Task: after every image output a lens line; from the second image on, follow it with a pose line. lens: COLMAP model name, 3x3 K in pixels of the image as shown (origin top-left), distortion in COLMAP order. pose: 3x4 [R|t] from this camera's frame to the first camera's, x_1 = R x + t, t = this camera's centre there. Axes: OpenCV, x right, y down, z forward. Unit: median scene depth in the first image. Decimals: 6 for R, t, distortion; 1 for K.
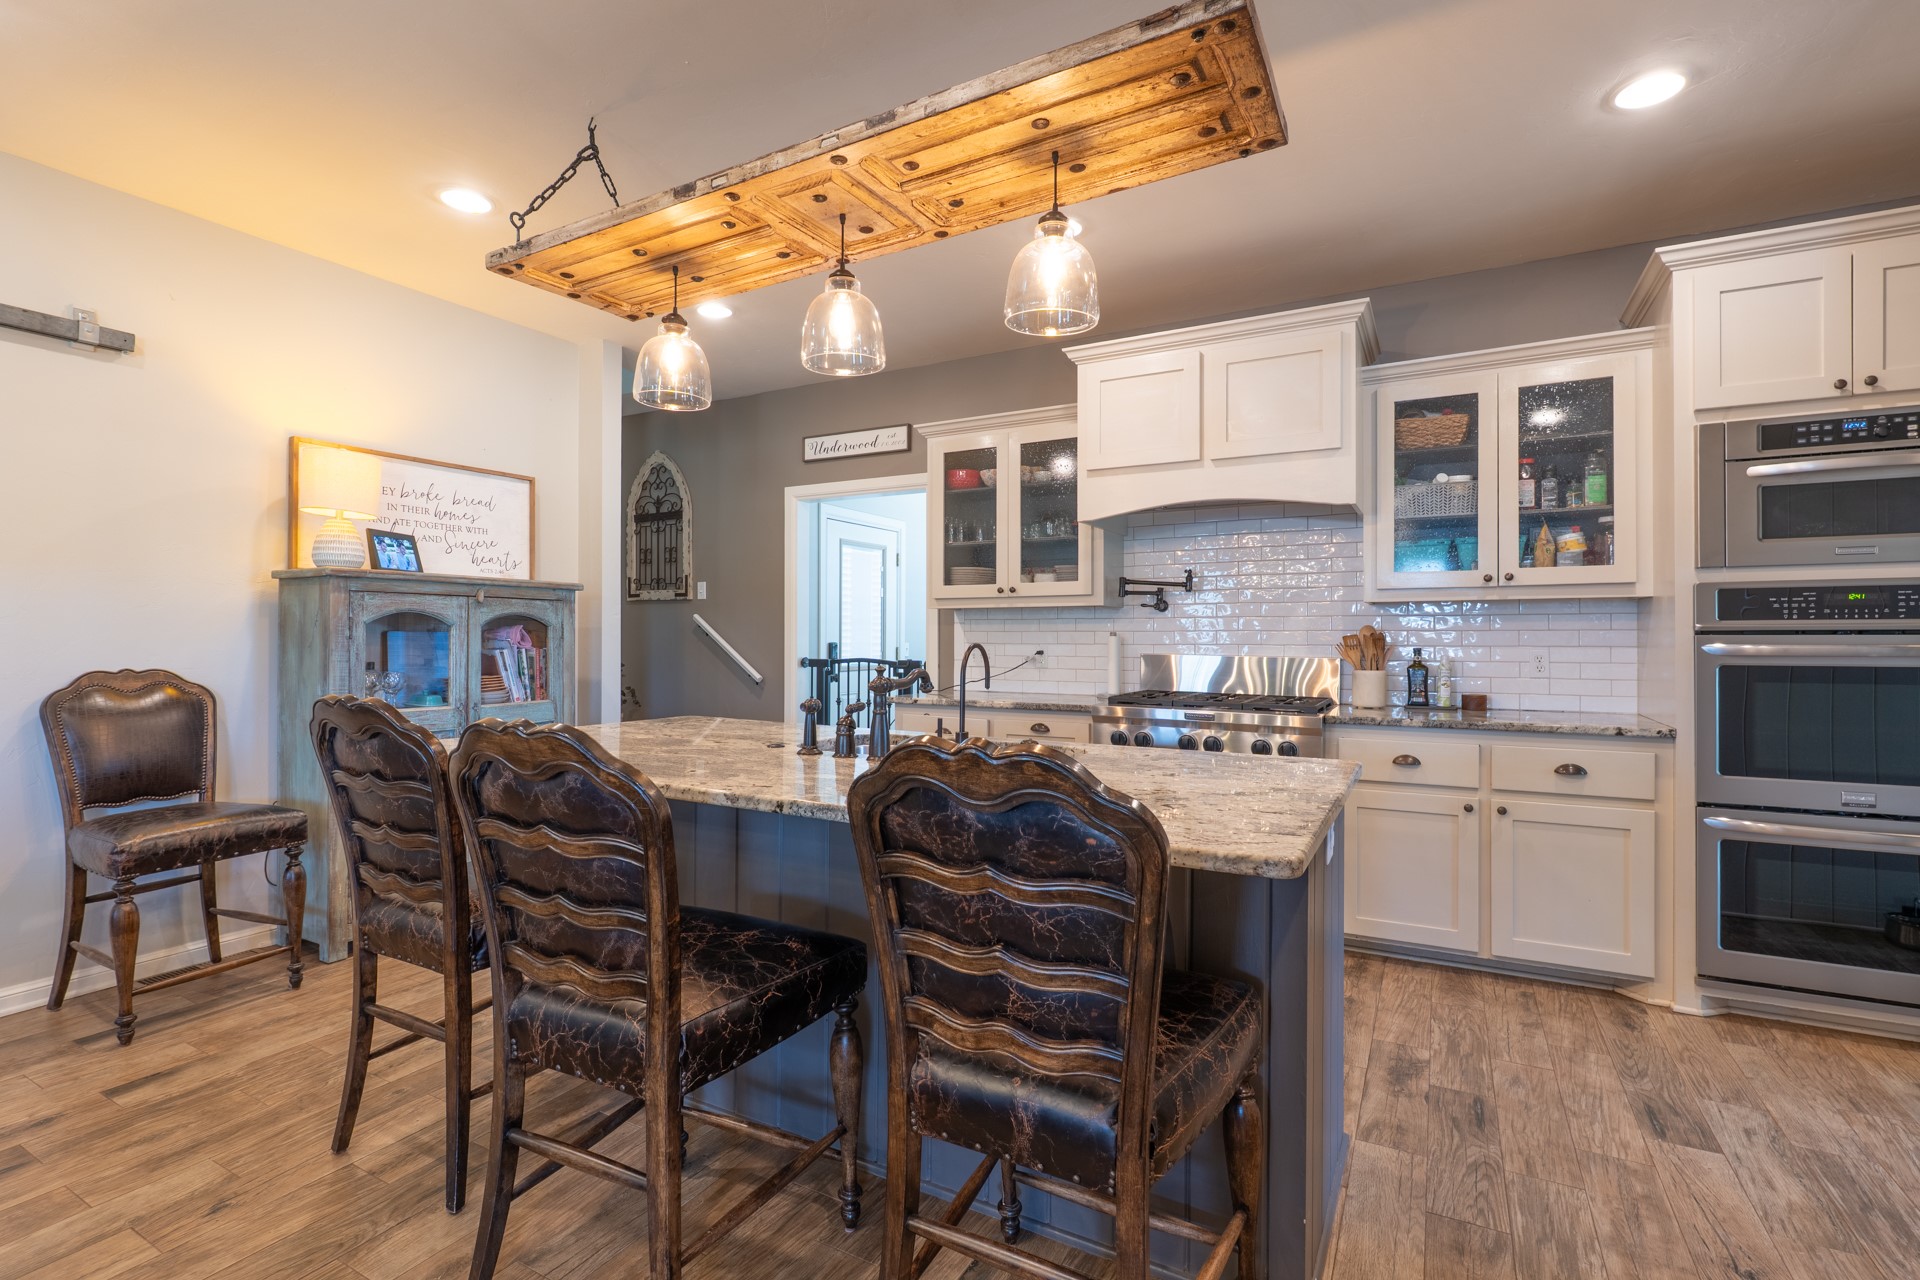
lens RADIAL K [[880.9, 0, 958.5], [0, 880.9, 637.2], [0, 0, 1]] dist [-0.010937, 0.001685]
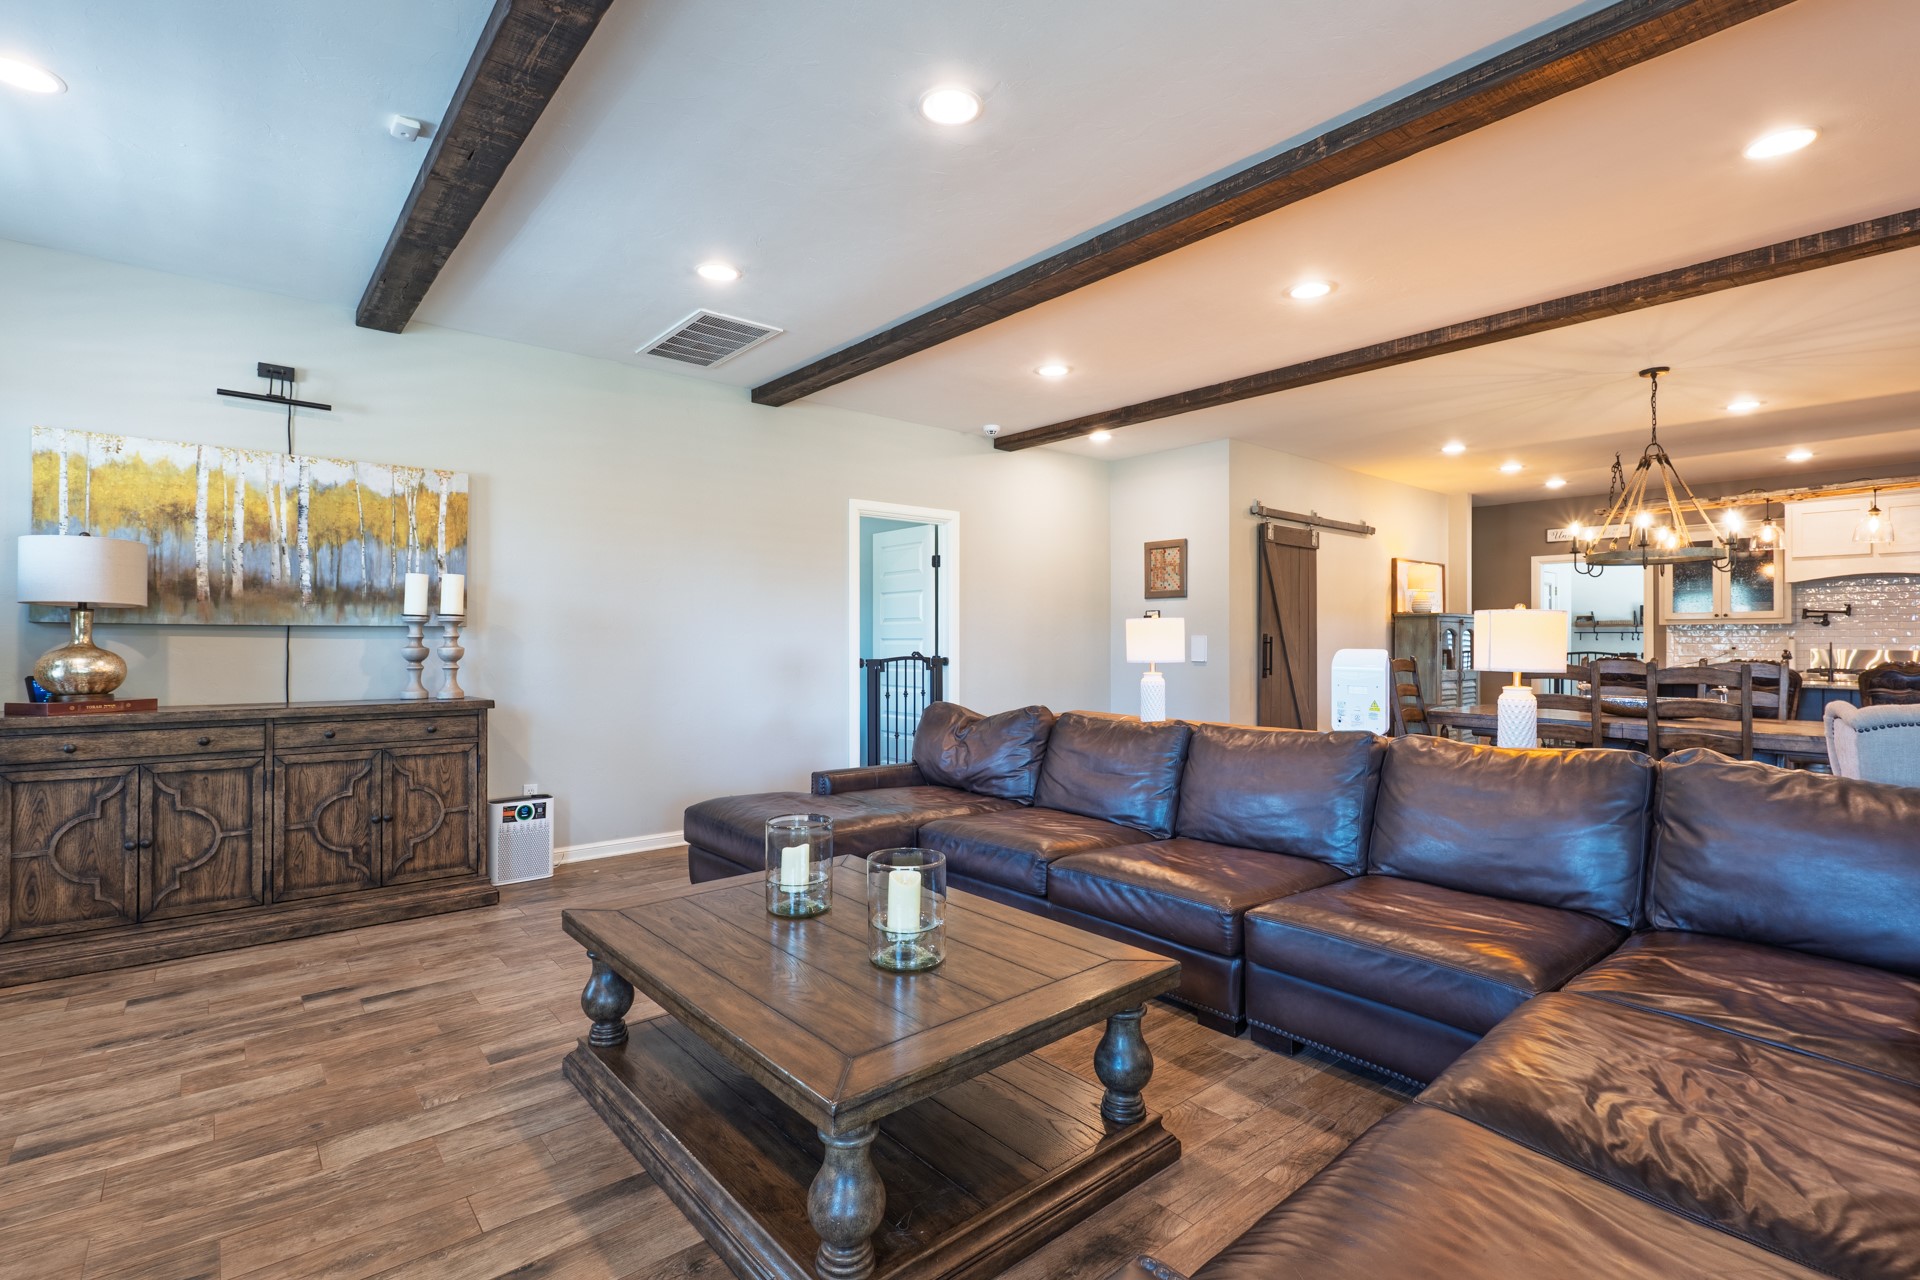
lens RADIAL K [[880.9, 0, 956.8], [0, 880.9, 634.7], [0, 0, 1]] dist [-0.010937, 0.001685]
pose [[0.932307, -0.003590, -0.361651, -1.062354], [0.001941, 0.999986, -0.004923, -0.006626], [0.361664, 0.003888, 0.932301, -1.811437]]
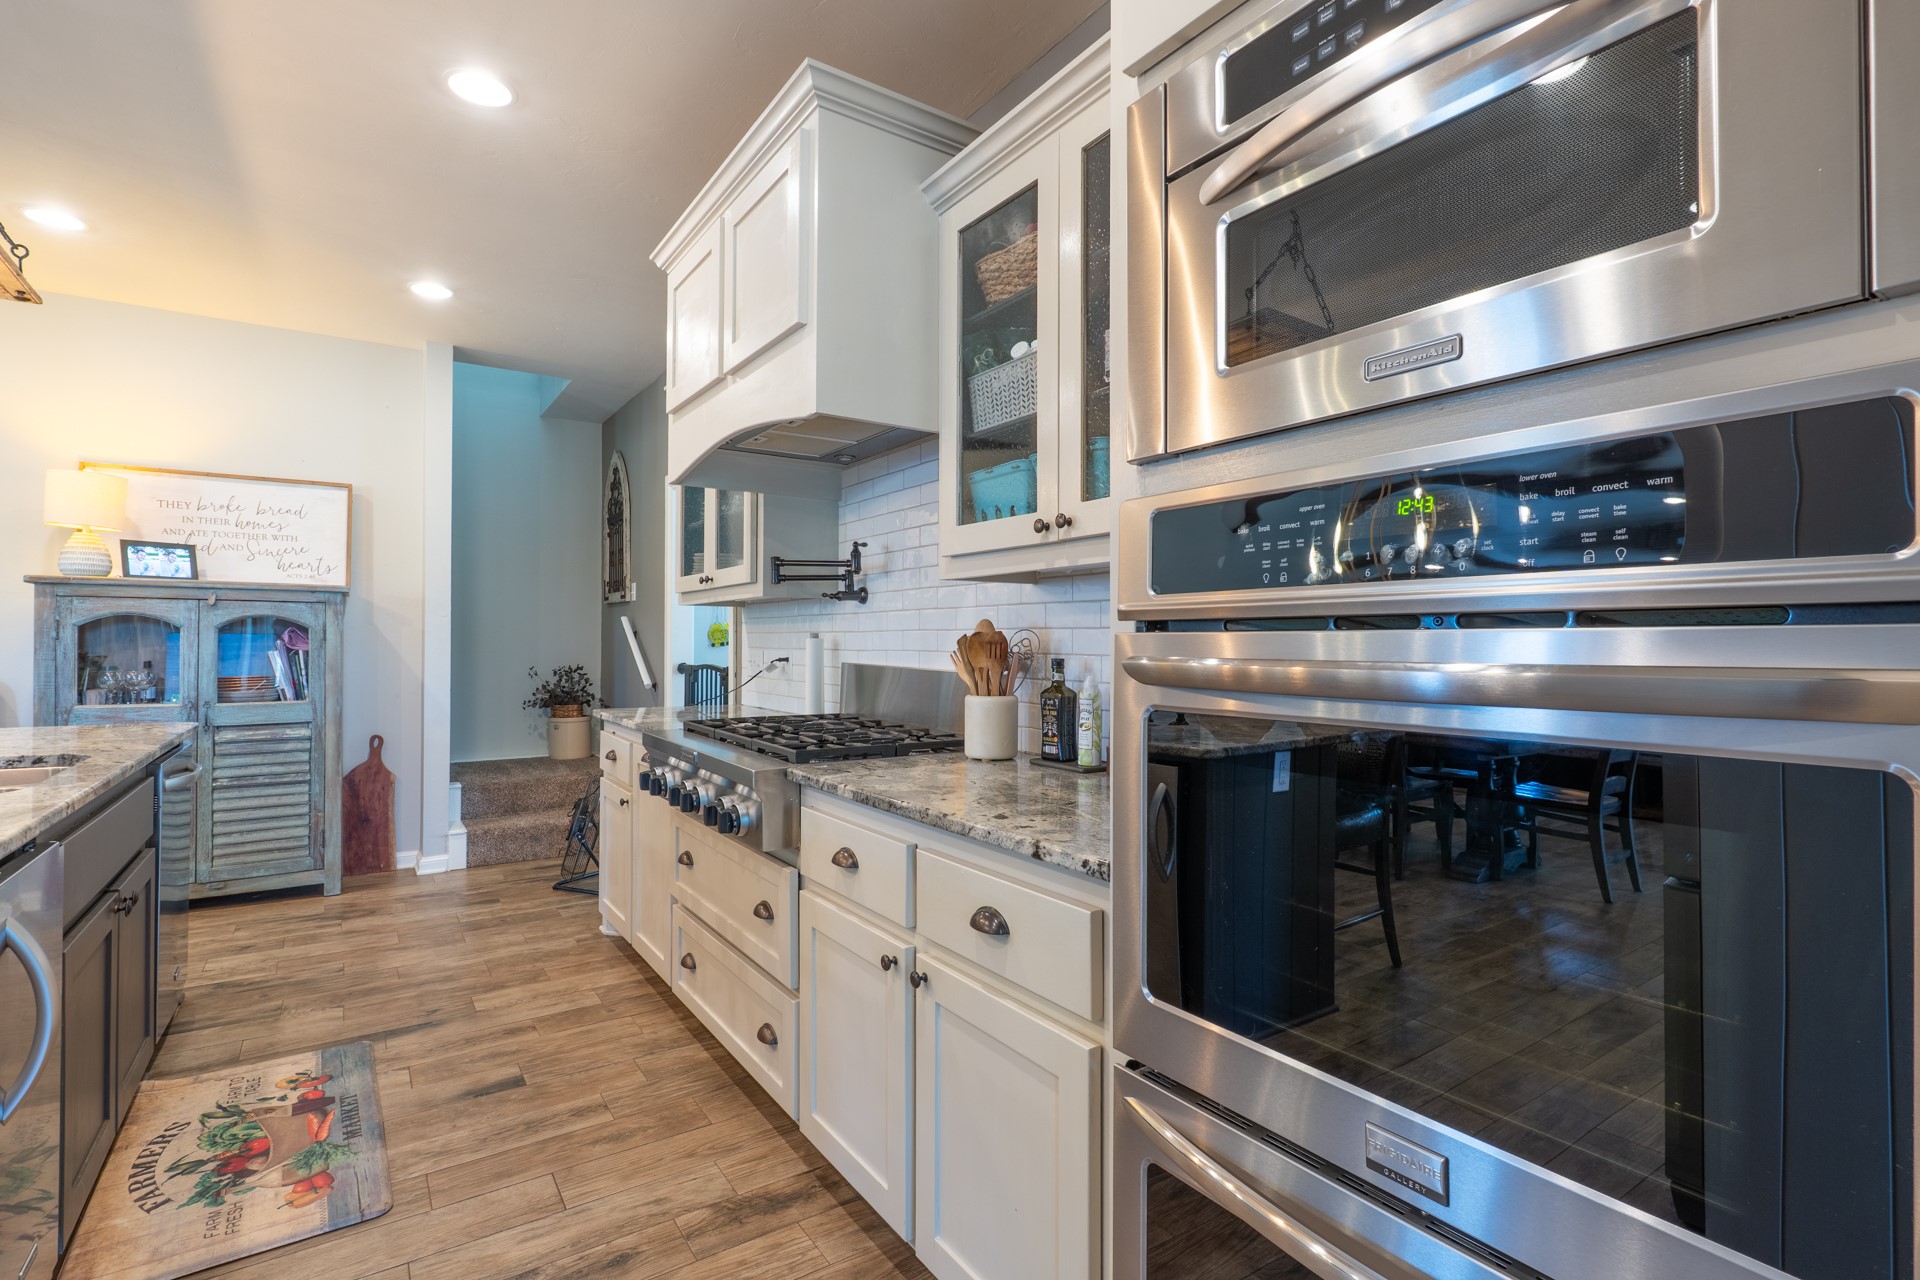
lens RADIAL K [[880.9, 0, 952.0], [0, 880.9, 642.8], [0, 0, 1]] dist [-0.010937, 0.001685]
pose [[0.897533, 0.002779, -0.440938, 0.793458], [-0.001847, 0.999995, 0.002543, 0.001069], [0.440943, -0.001468, 0.897534, 0.505871]]
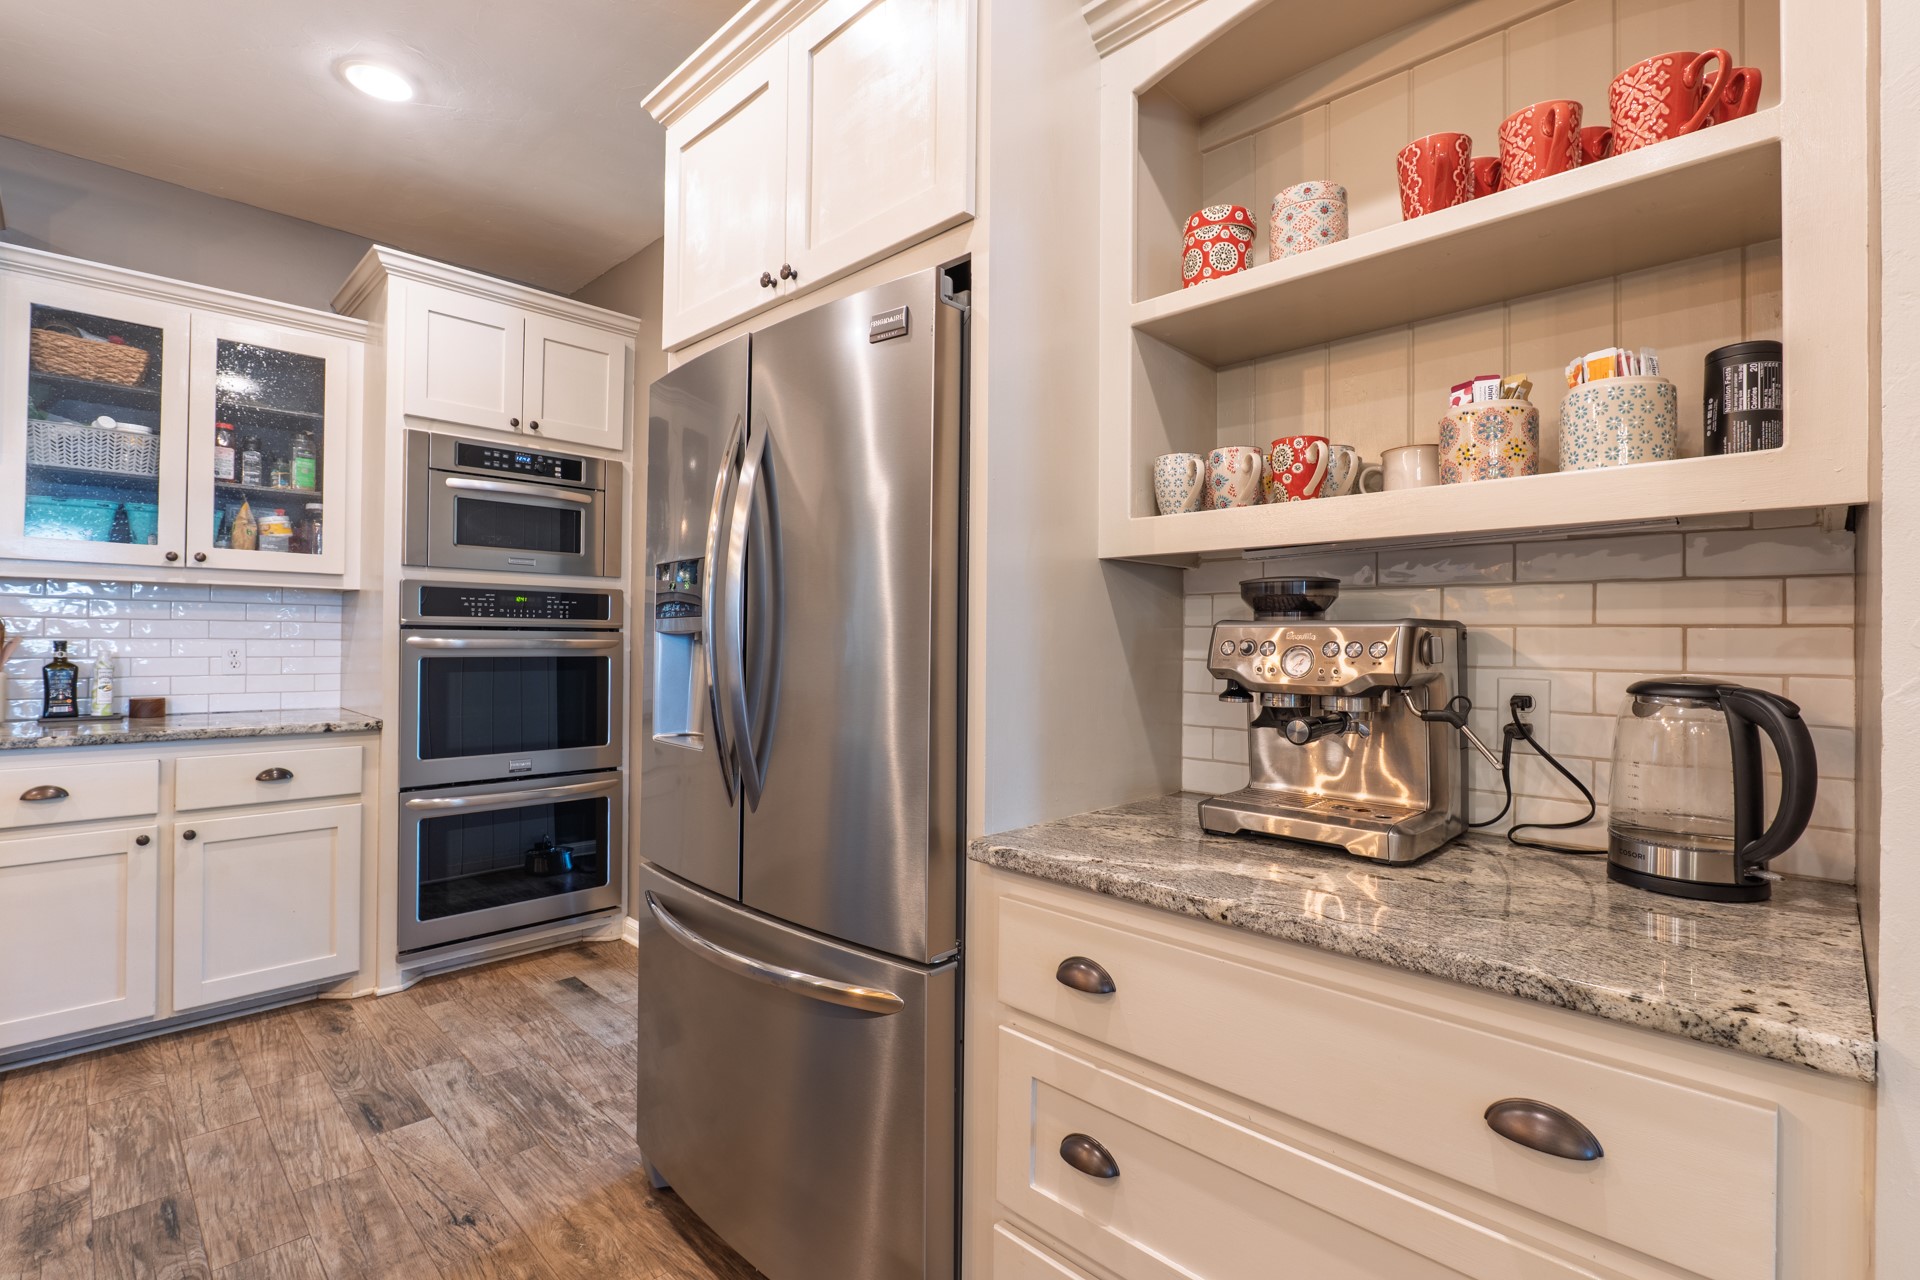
lens RADIAL K [[880.9, 0, 964.4], [0, 880.9, 634.0], [0, 0, 1]] dist [-0.010937, 0.001685]
pose [[0.264212, 0.008832, 0.964424, 0.007087], [-0.013754, 0.999891, -0.005389, 0.000104], [-0.964367, -0.011841, 0.264304, 0.061244]]
